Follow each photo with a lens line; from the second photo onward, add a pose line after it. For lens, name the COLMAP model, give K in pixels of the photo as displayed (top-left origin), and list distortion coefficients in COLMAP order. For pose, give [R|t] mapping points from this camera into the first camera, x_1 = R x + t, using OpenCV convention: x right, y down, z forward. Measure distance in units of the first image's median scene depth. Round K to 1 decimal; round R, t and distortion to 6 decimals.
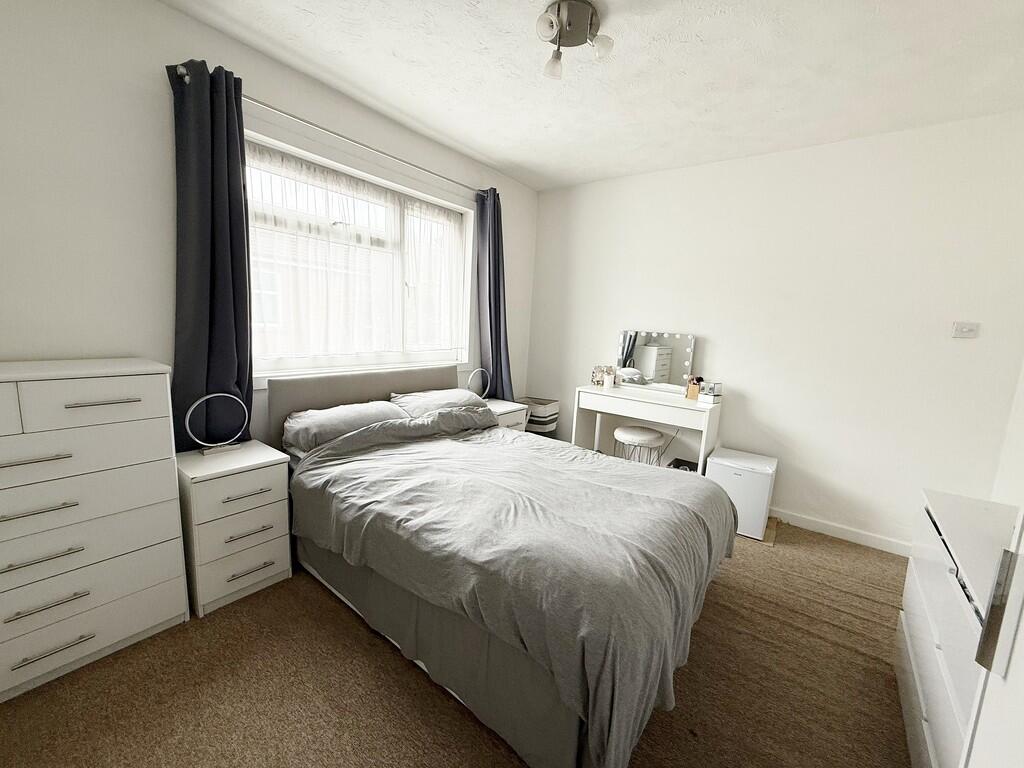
lens RADIAL K [[412.5, 0, 512.0], [0, 412.5, 384.0], [0, 0, 1]] dist [0.000317, 0.000359]
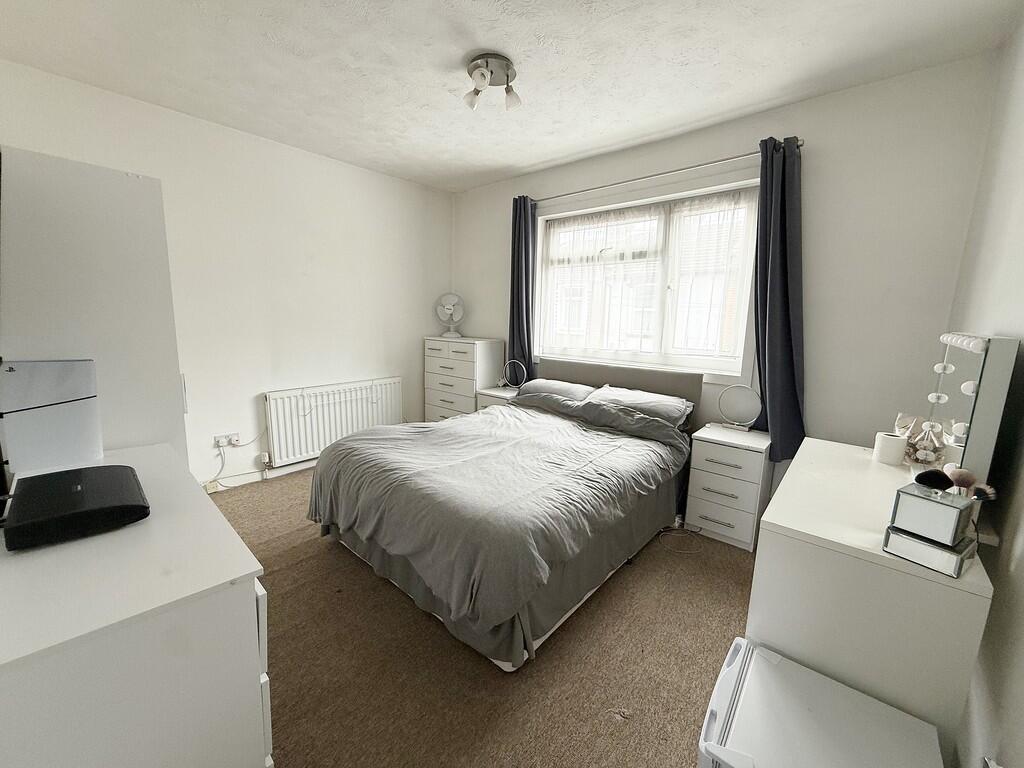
lens RADIAL K [[412.5, 0, 512.0], [0, 412.5, 384.0], [0, 0, 1]] dist [0.000317, 0.000359]
pose [[-0.063522, 0.109249, -0.991983, 0.934417], [-0.175922, 0.977199, 0.118886, -0.073063], [0.982353, 0.182063, -0.042855, 0.824503]]
